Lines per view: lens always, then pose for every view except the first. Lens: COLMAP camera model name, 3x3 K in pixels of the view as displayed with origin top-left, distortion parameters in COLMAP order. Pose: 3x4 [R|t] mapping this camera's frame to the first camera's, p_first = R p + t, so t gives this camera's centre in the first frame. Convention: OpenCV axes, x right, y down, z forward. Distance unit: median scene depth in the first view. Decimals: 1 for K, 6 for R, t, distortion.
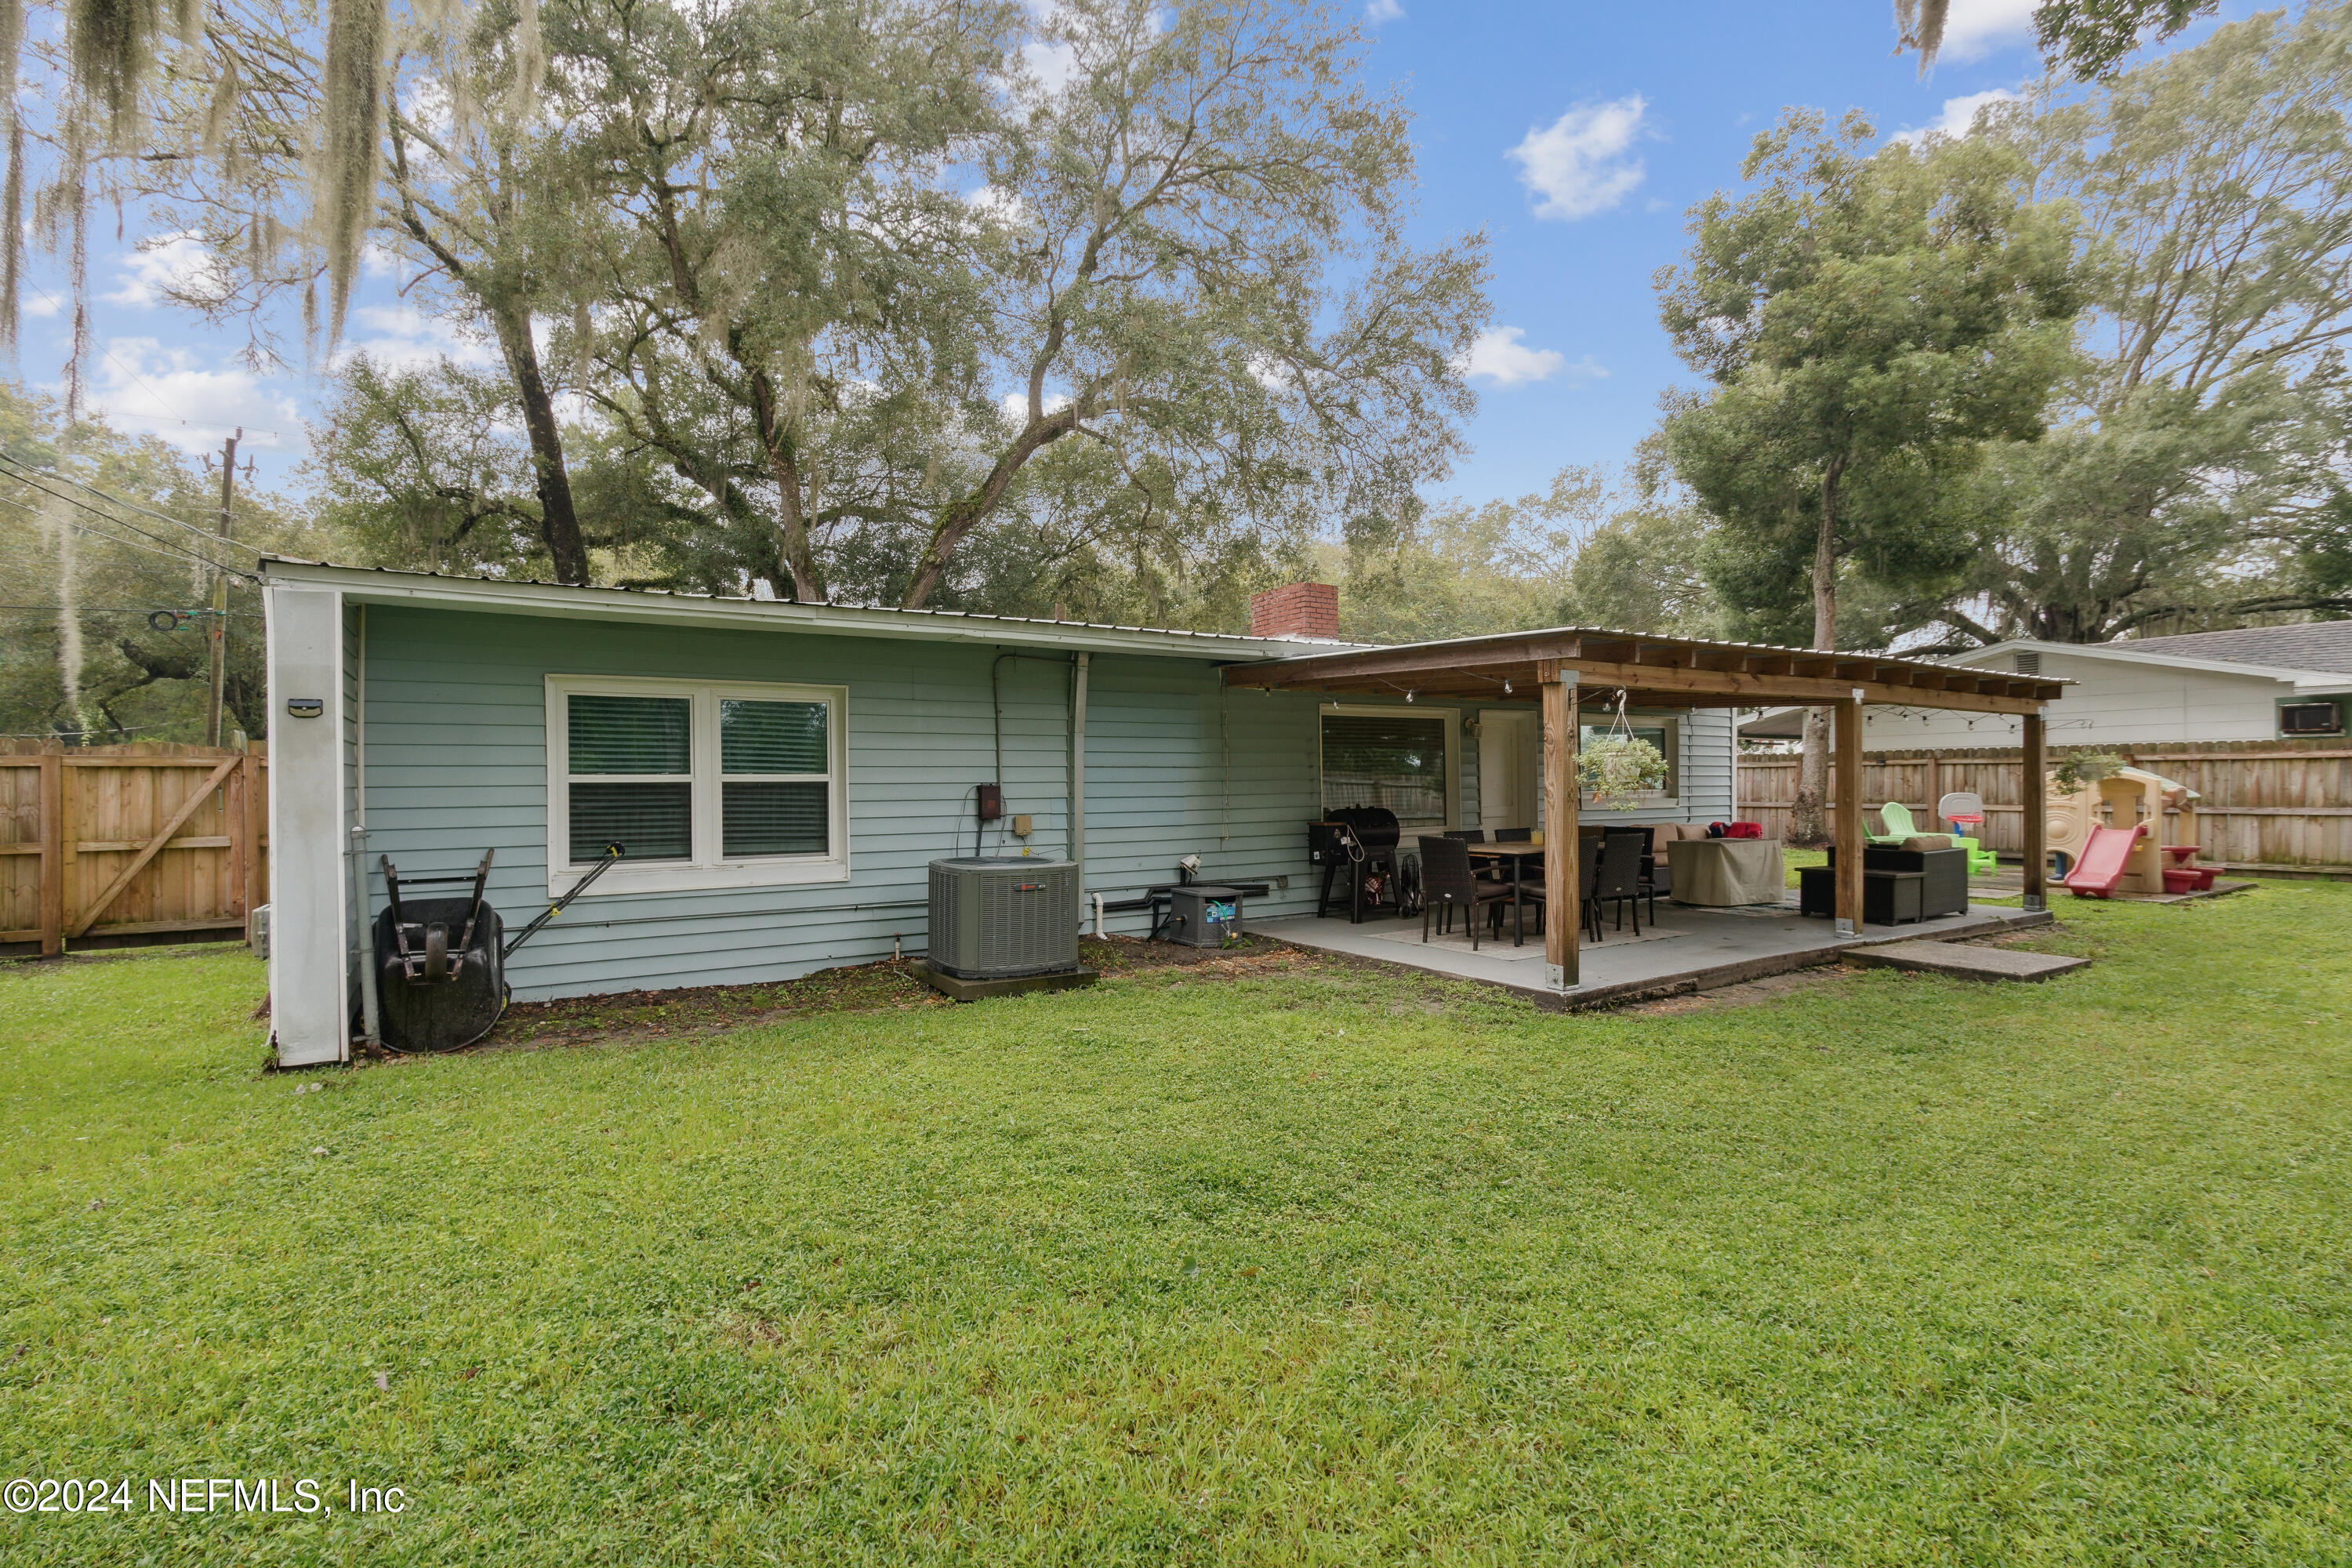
lens RADIAL K [[1072.6, 0, 1176.0], [0, 1072.6, 784.0], [0, 0, 1]] dist [0.001245, 0.000091]
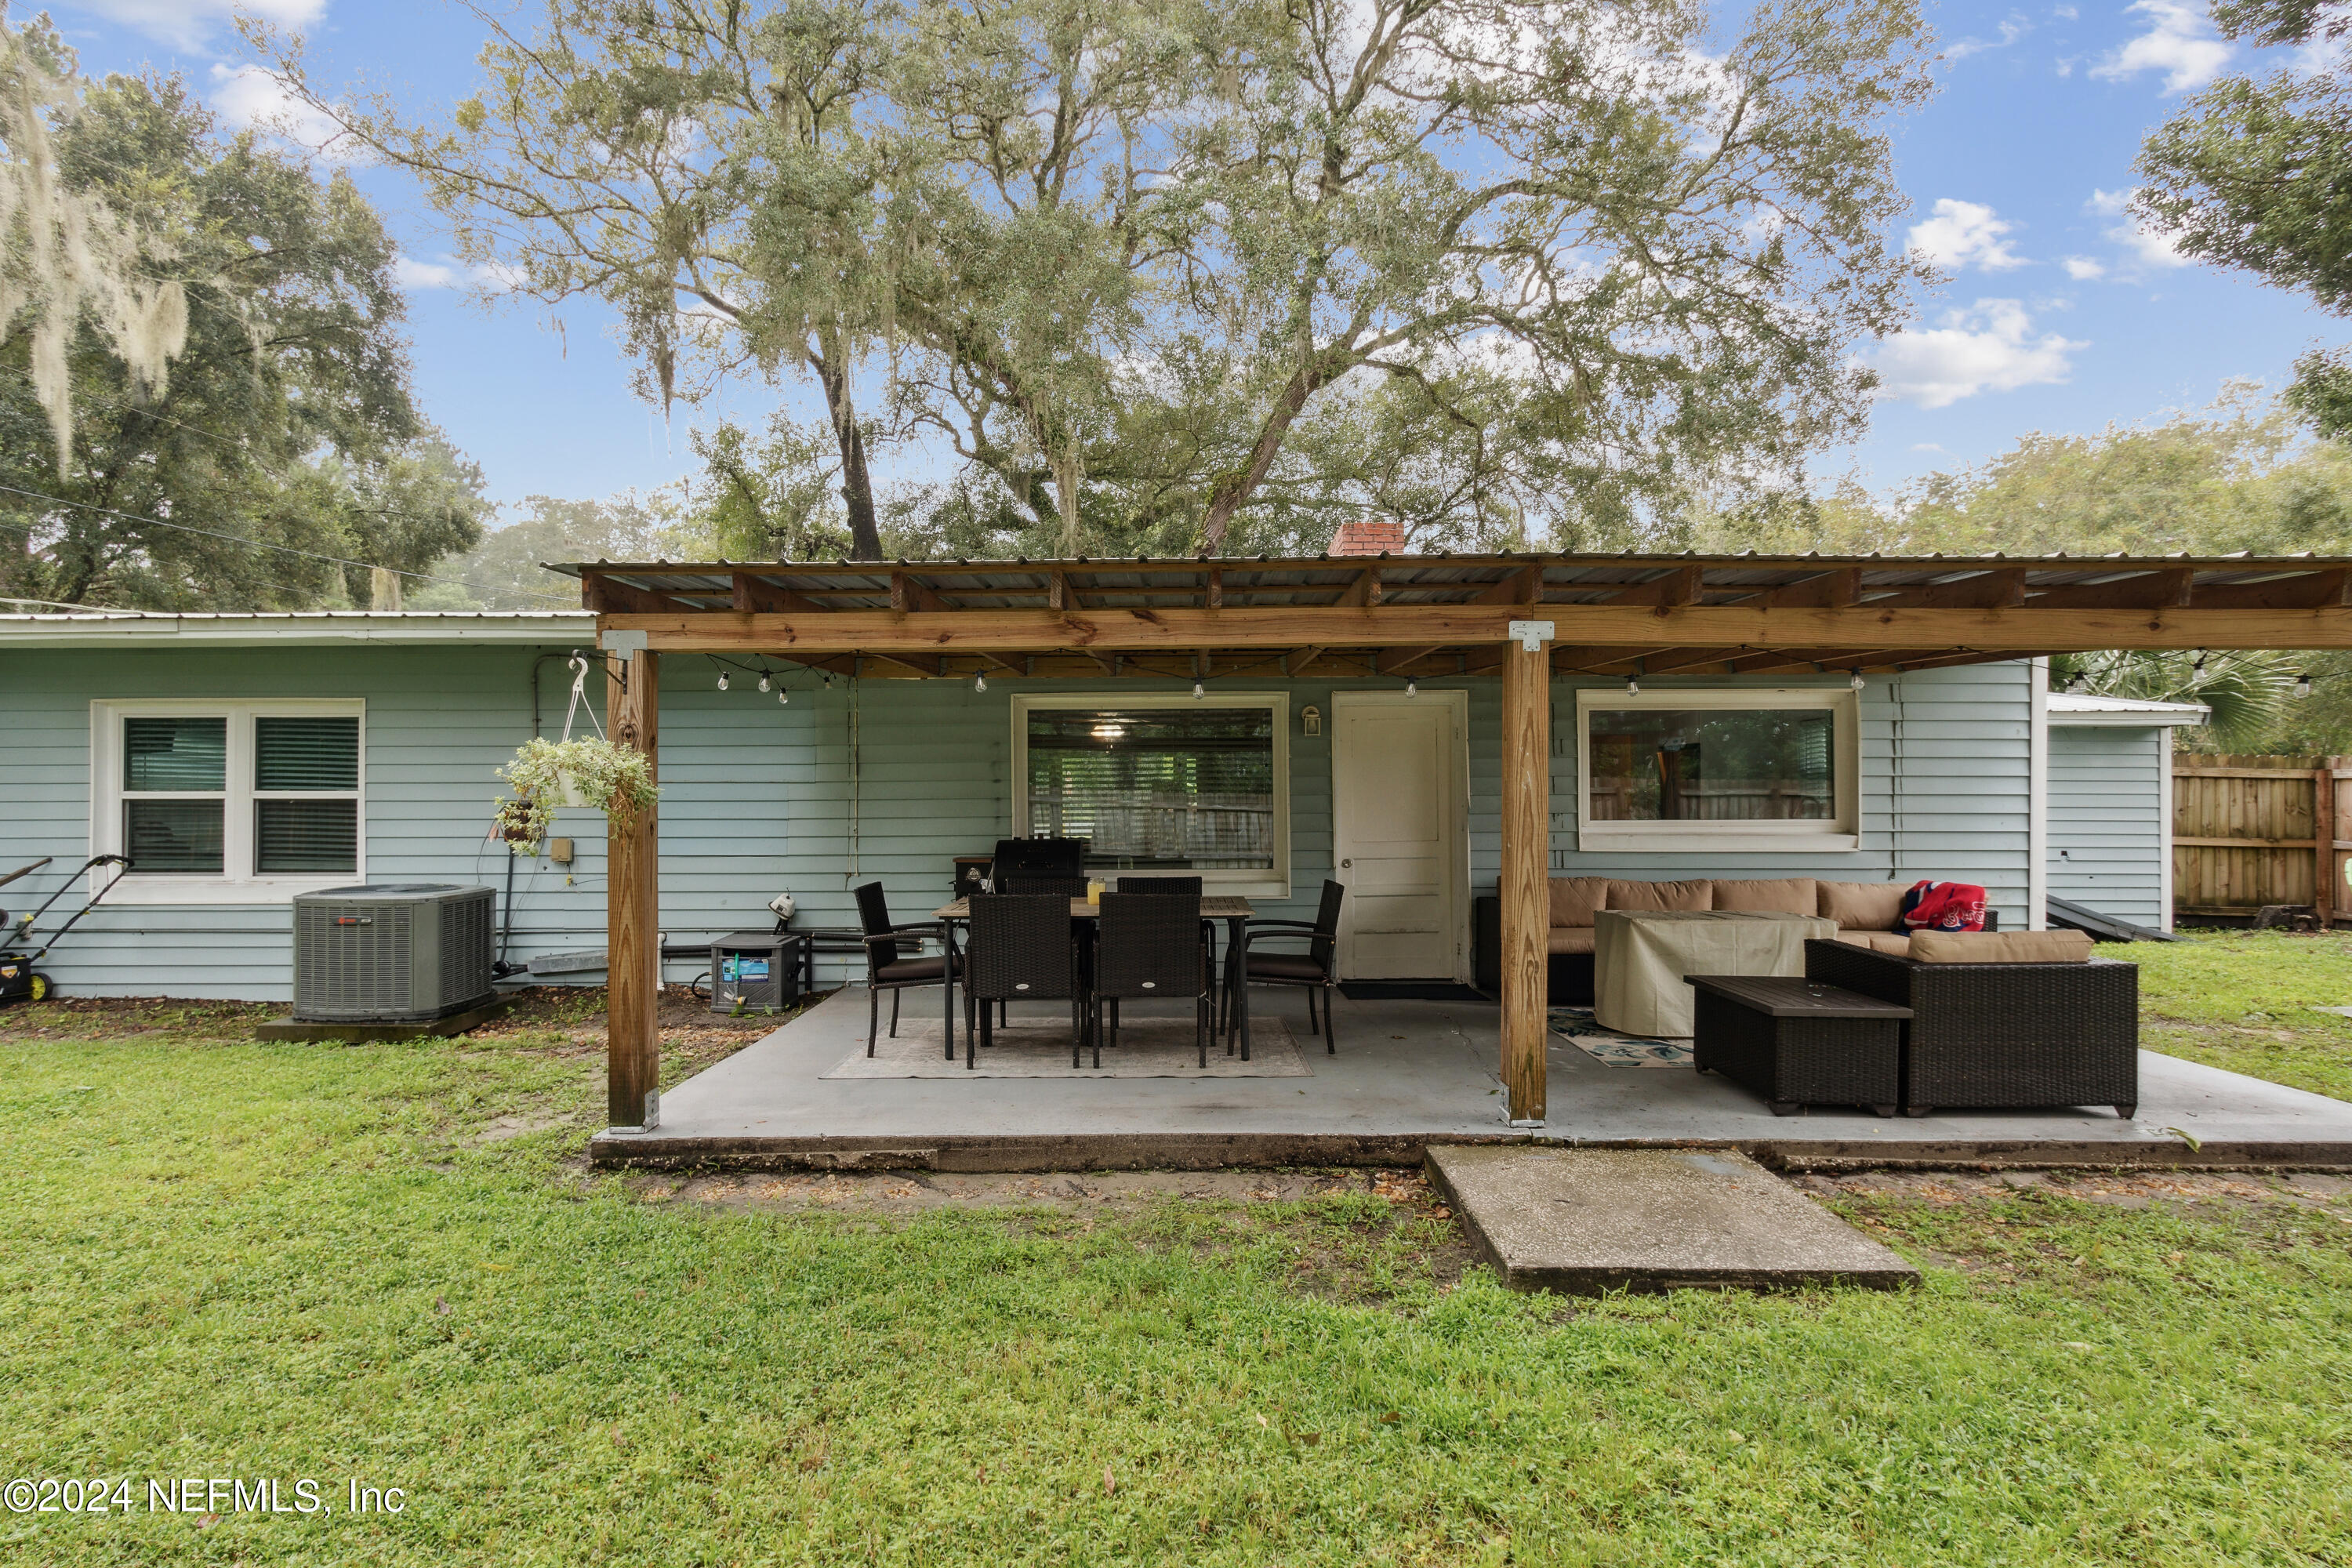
lens RADIAL K [[1222.1, 0, 1176.0], [0, 1222.1, 784.0], [0, 0, 1]] dist [-0.026518, -0.000207]
pose [[0.850560, -0.003029, -0.525869, 0.902714], [-0.005225, 0.999885, -0.014210, -0.003990], [0.525852, 0.014834, 0.850447, 0.498258]]
